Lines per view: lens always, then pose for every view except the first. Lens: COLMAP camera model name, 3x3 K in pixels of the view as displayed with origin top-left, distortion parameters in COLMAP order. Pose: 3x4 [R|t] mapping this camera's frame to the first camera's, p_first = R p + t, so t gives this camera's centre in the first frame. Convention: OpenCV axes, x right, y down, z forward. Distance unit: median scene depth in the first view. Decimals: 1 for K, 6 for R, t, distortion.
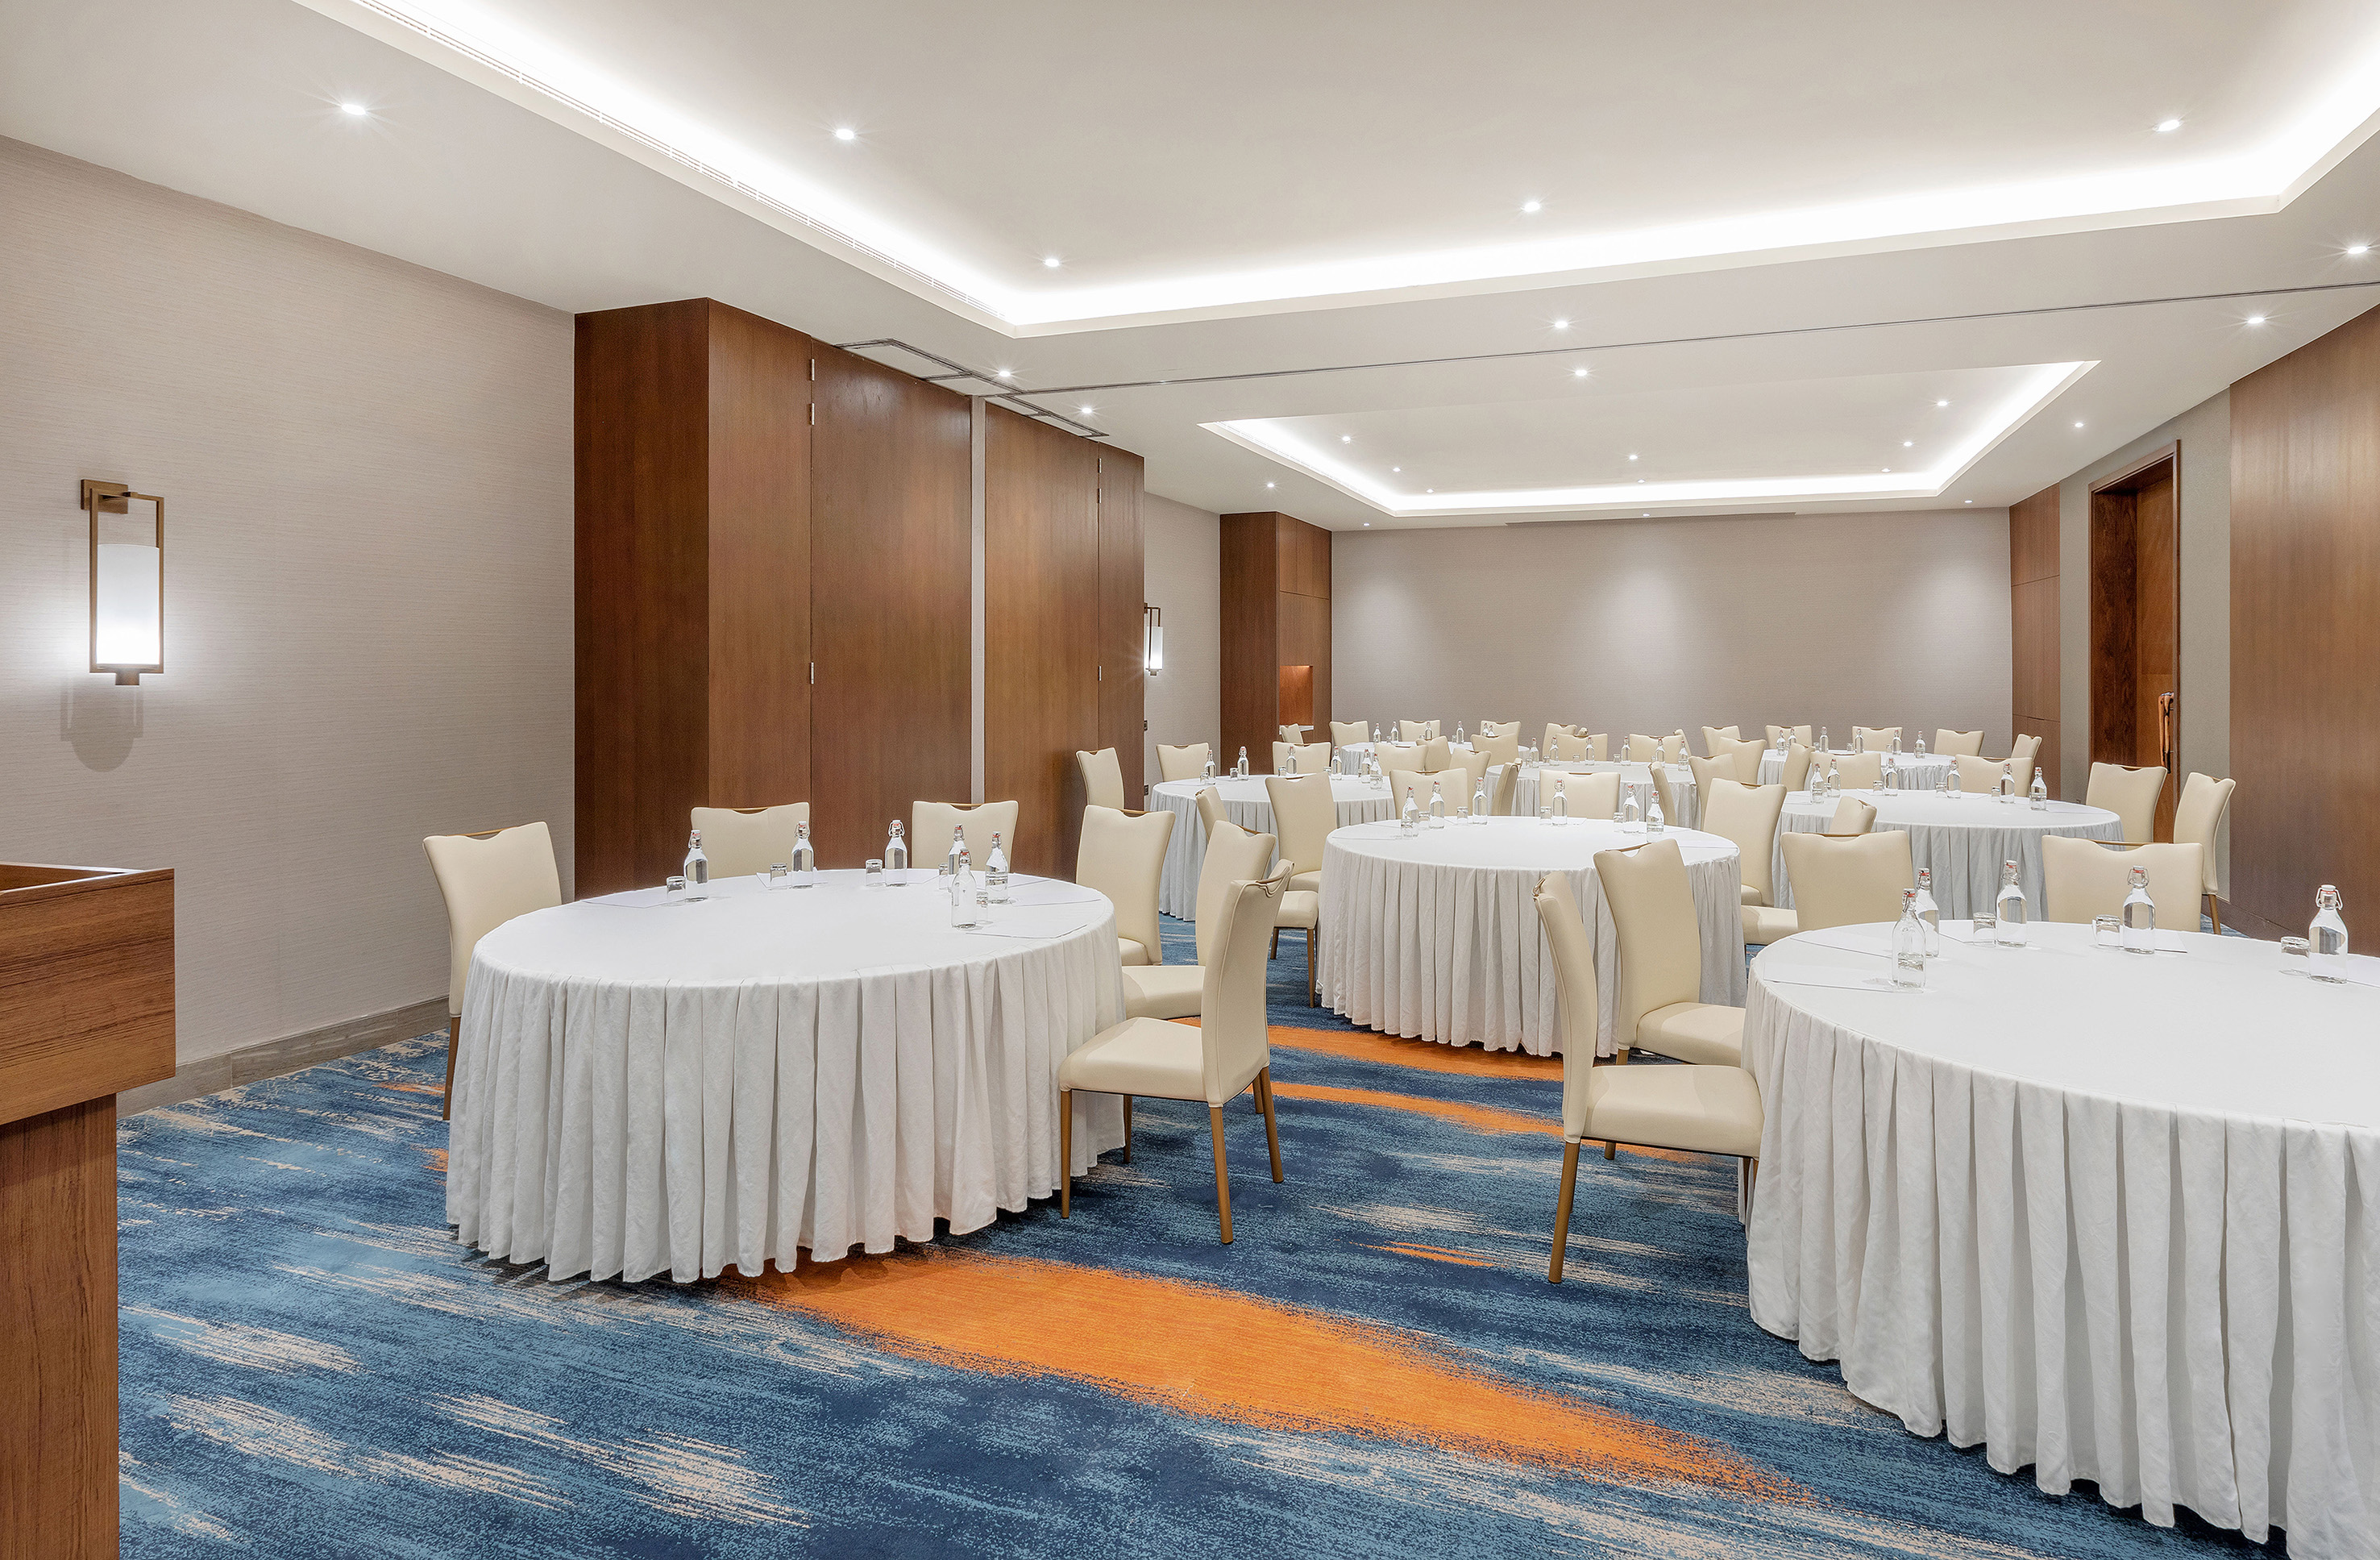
lens RADIAL K [[1180.1, 0, 1190.0], [0, 1180.1, 666.5], [0, 0, 1]] dist [0.000589, -0.001126]
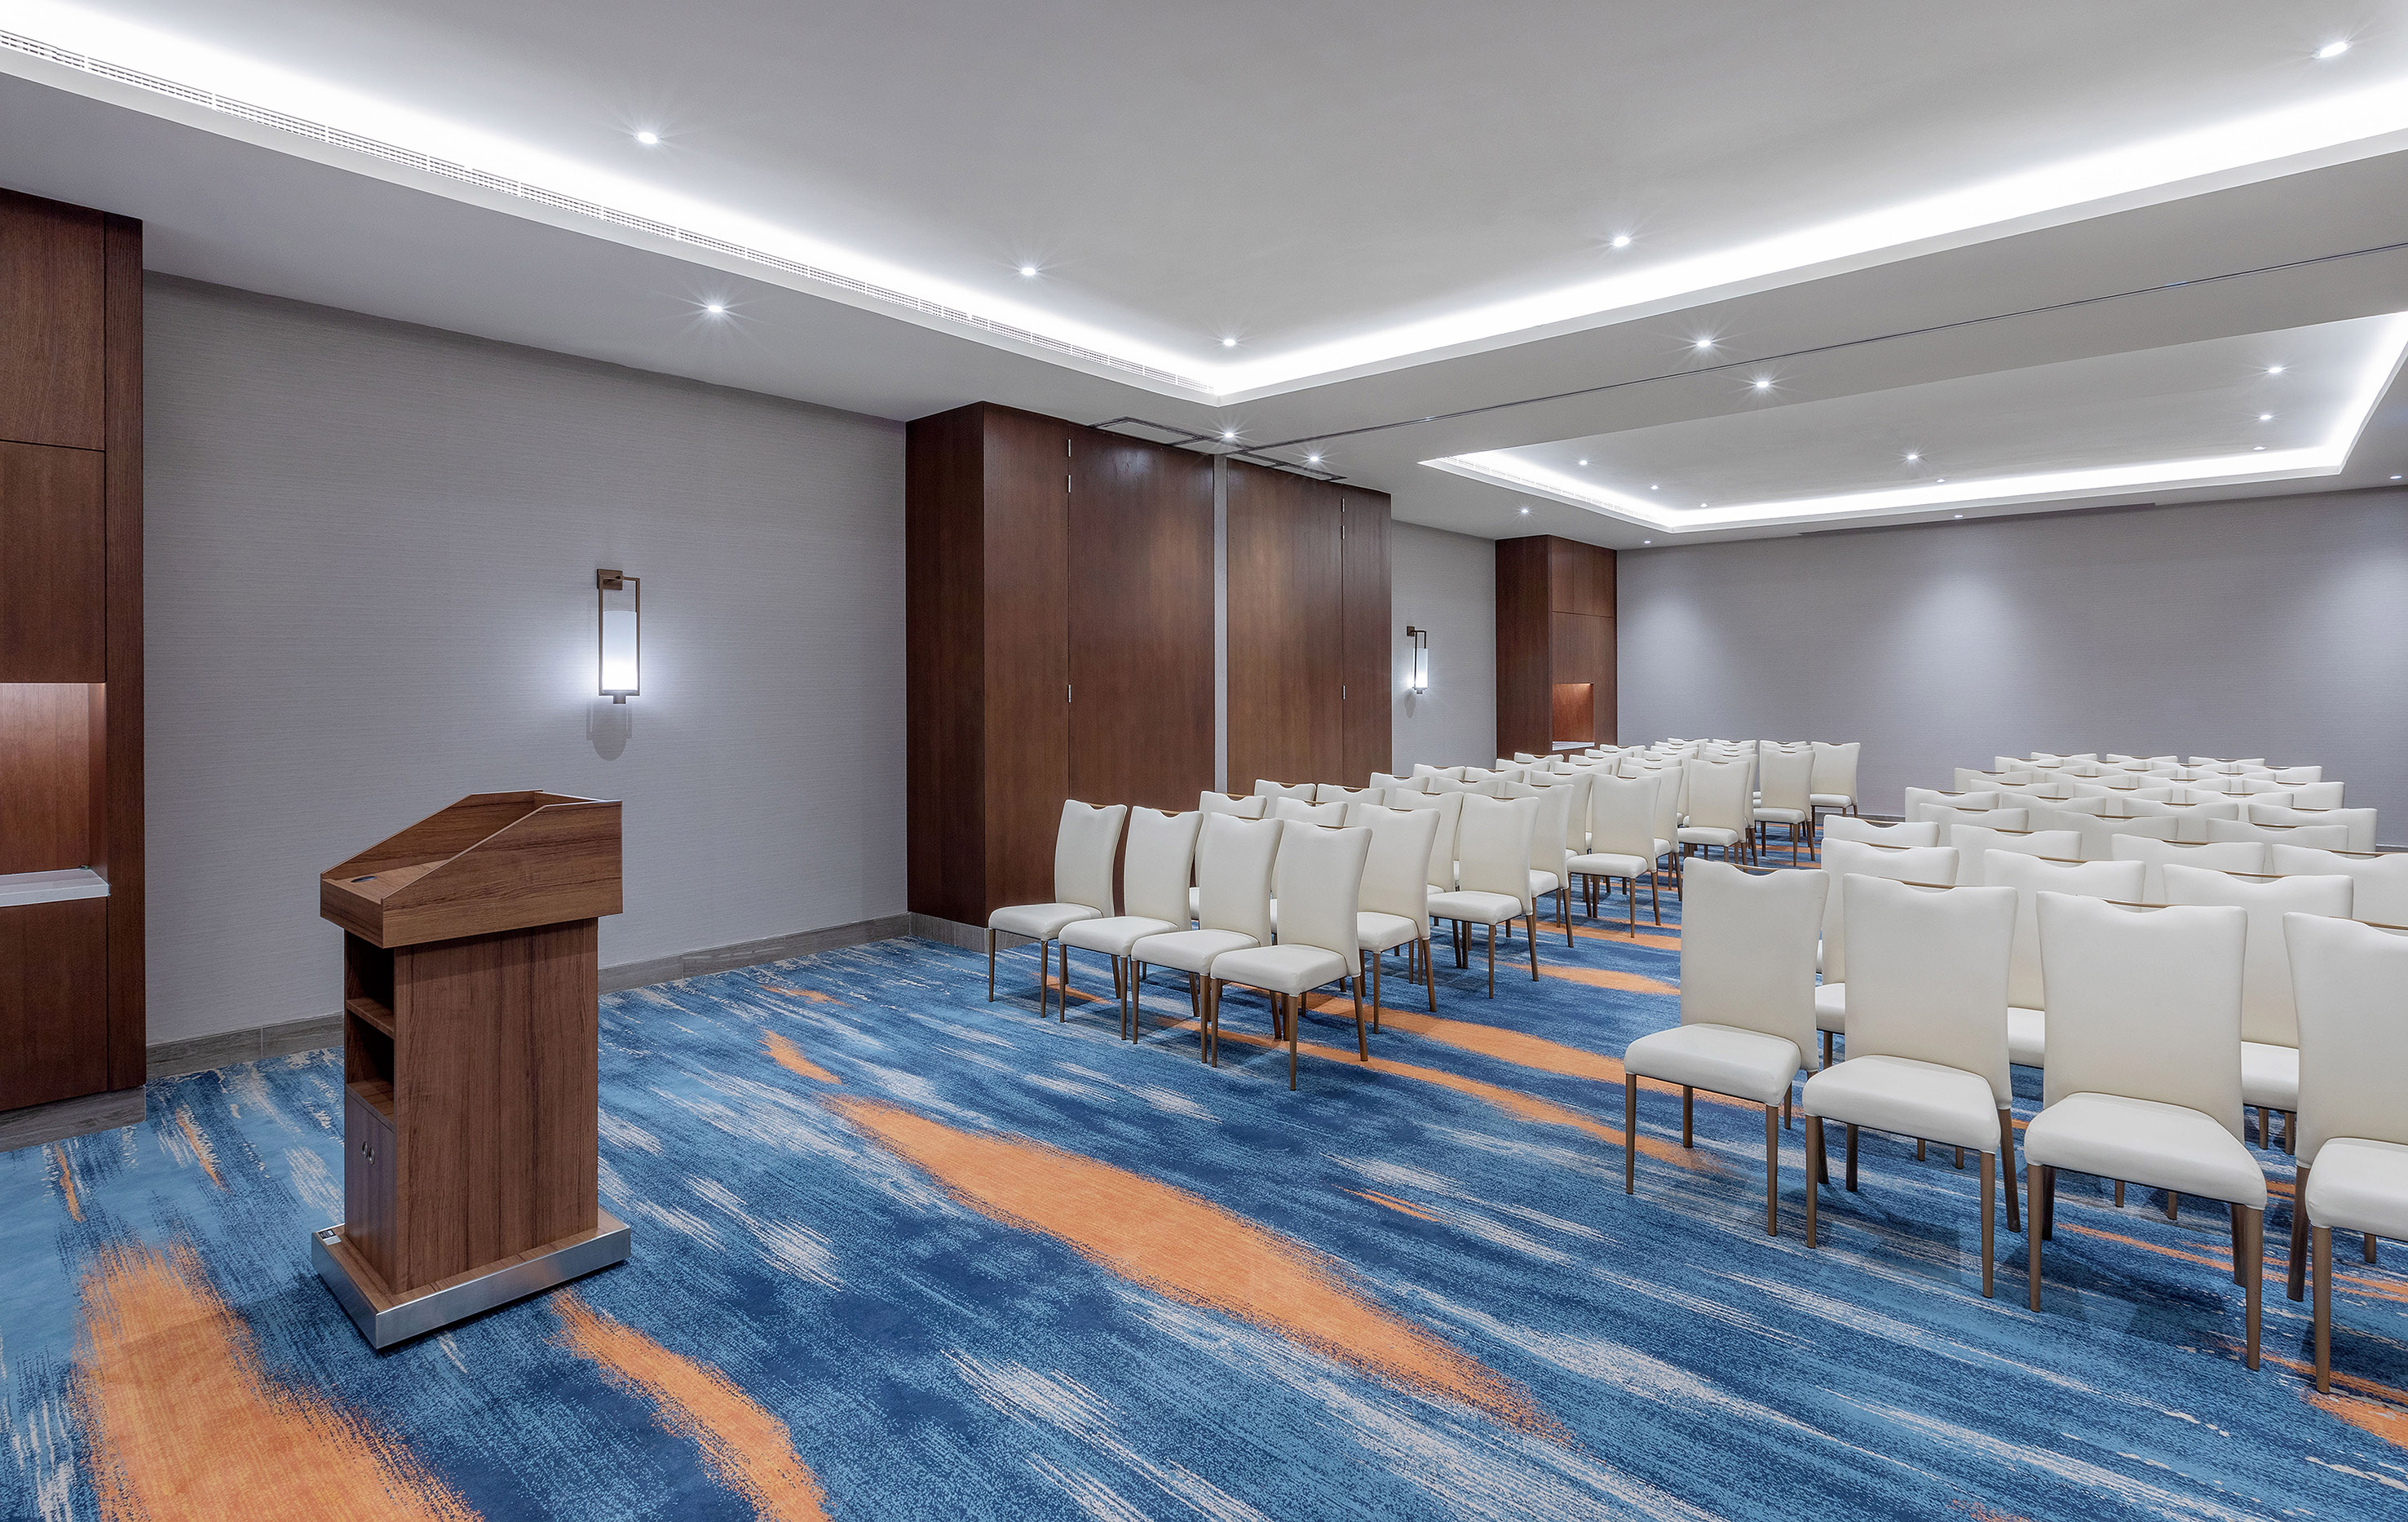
lens RADIAL K [[1129.4, 0, 1206.0], [0, 1129.4, 687.8], [0, 0, 1]] dist [-0.003198, -0.000583]
pose [[0.926808, -0.005110, -0.375501, 0.336267], [0.006418, 0.999977, 0.002233, -0.002956], [0.375481, -0.004479, 0.926819, -0.056356]]
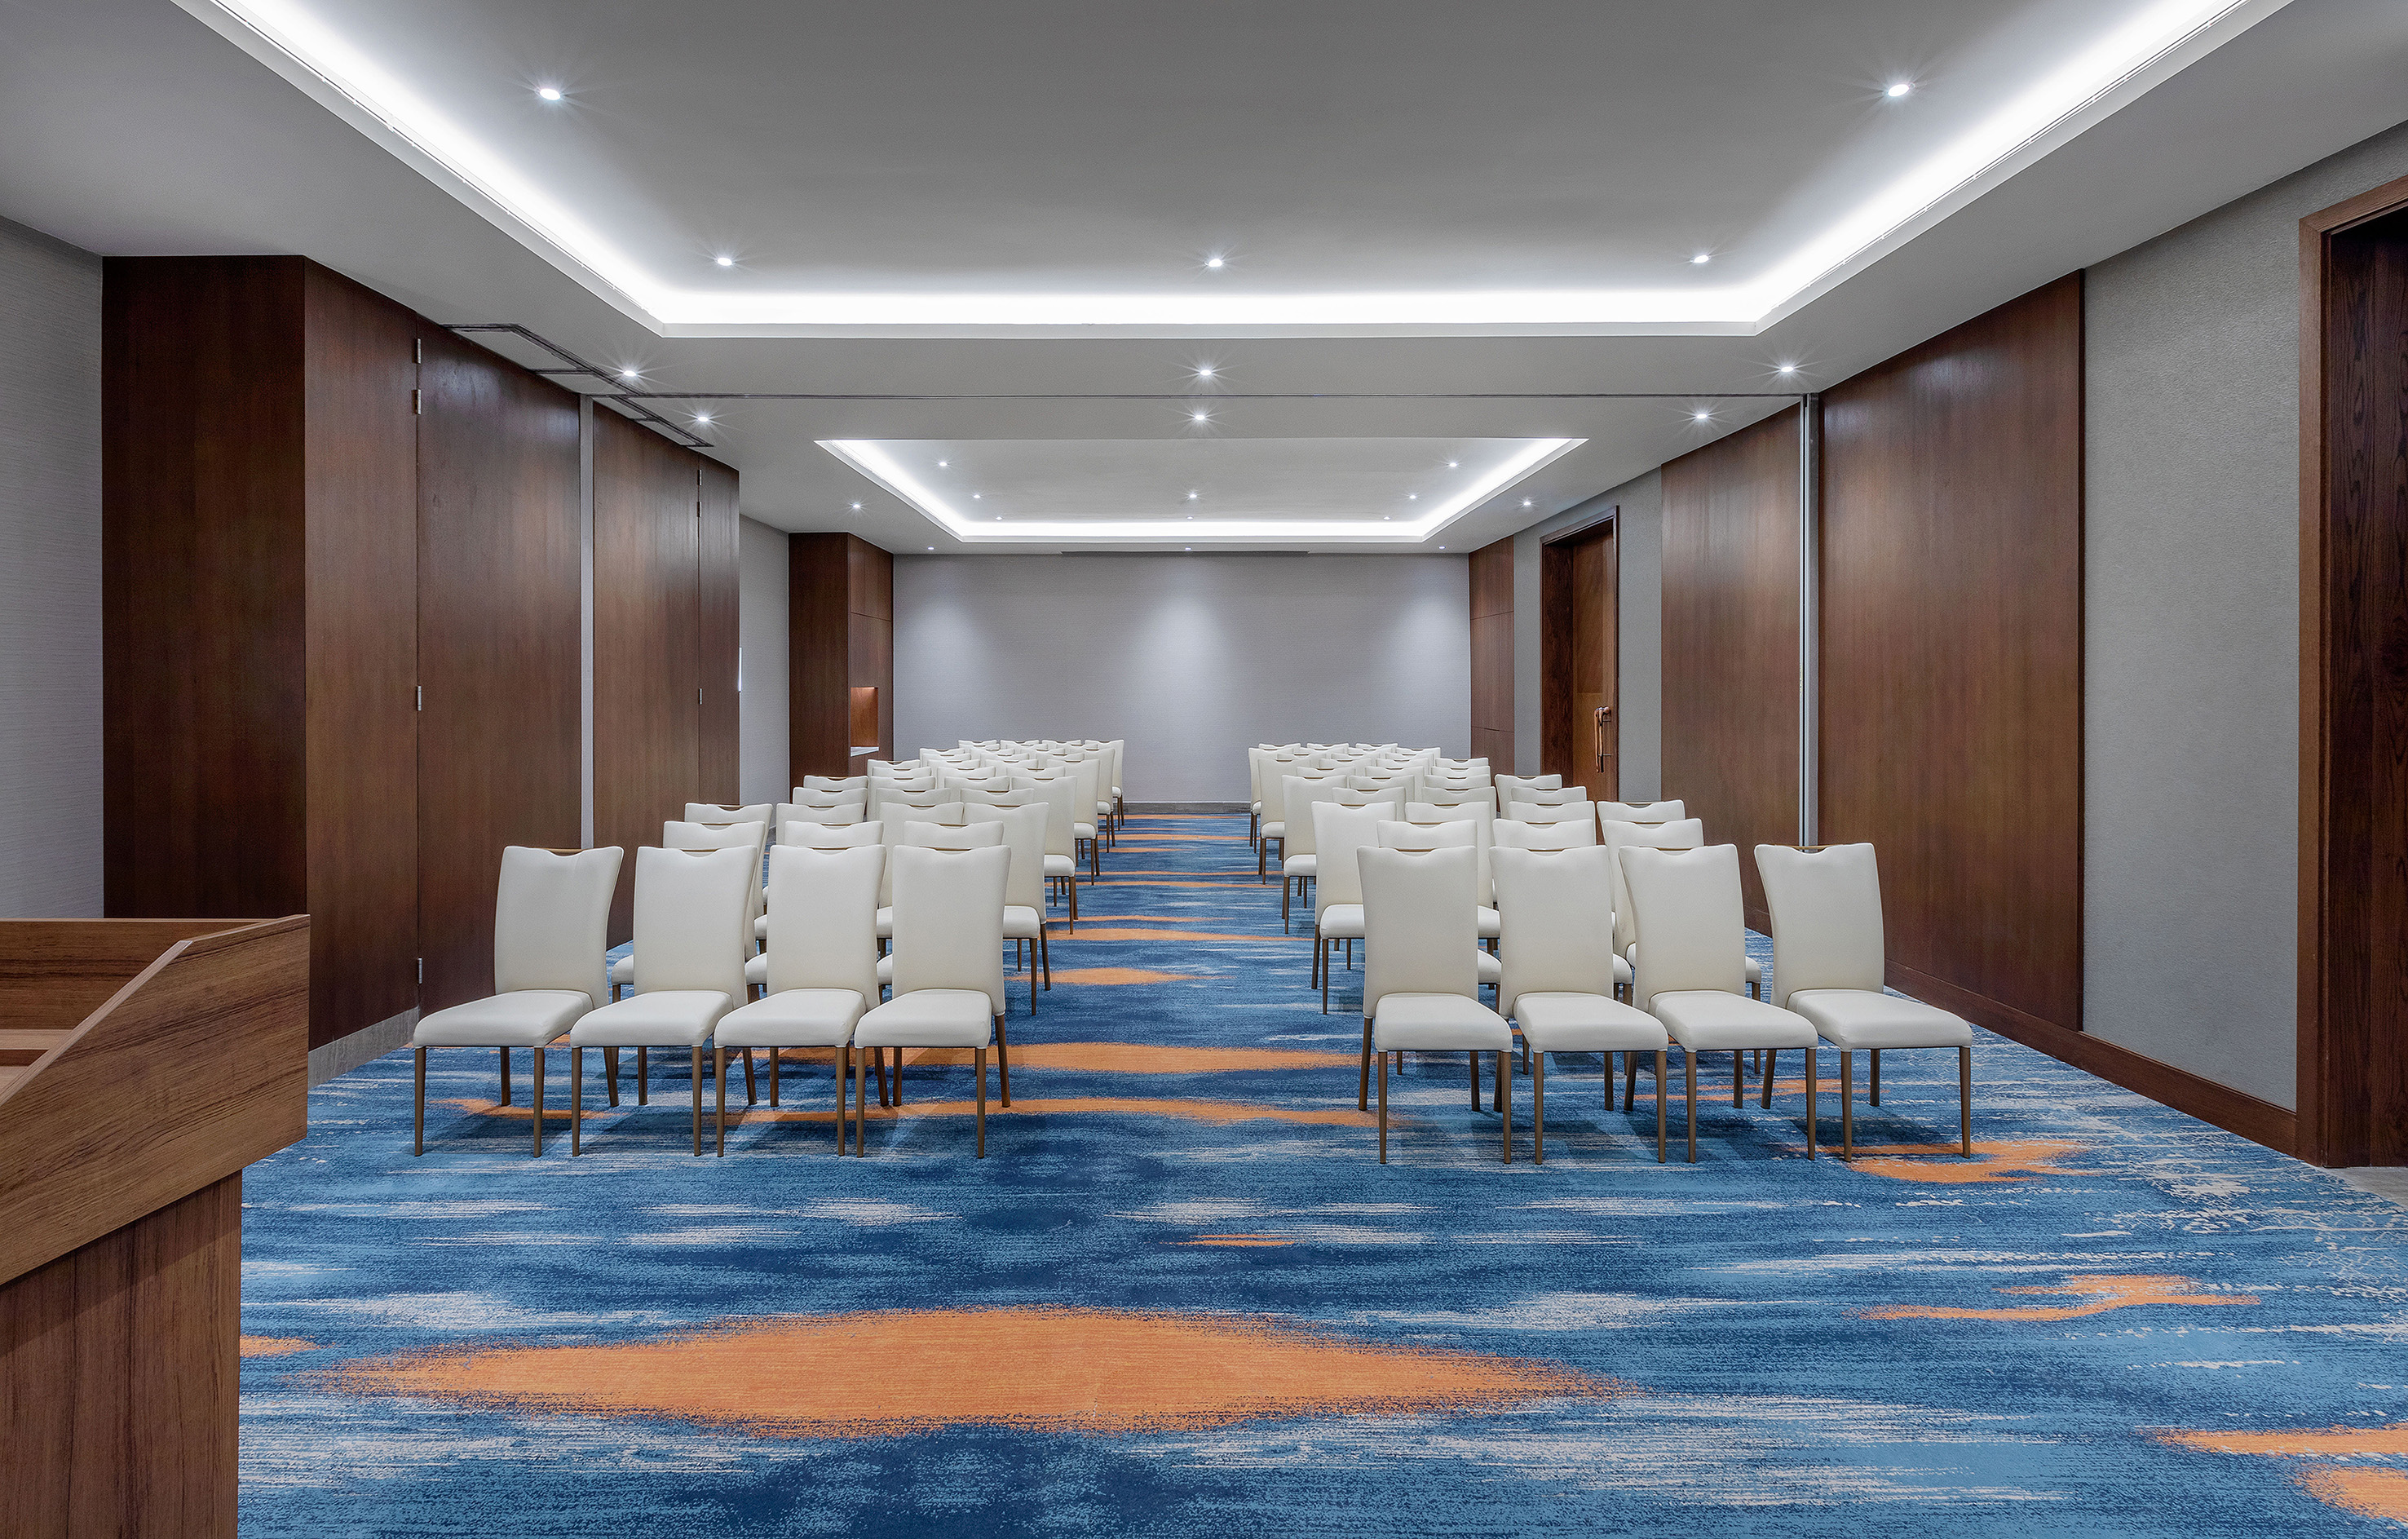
lens RADIAL K [[1168.7, 0, 1000.8], [0, 1168.7, 691.9], [0, 0, 1]] dist [-0.002756, -0.000660]
pose [[0.946501, -0.003809, 0.322678, -0.251774], [0.002149, 0.999983, 0.005500, -0.003883], [-0.322693, -0.004512, 0.946493, 0.053740]]
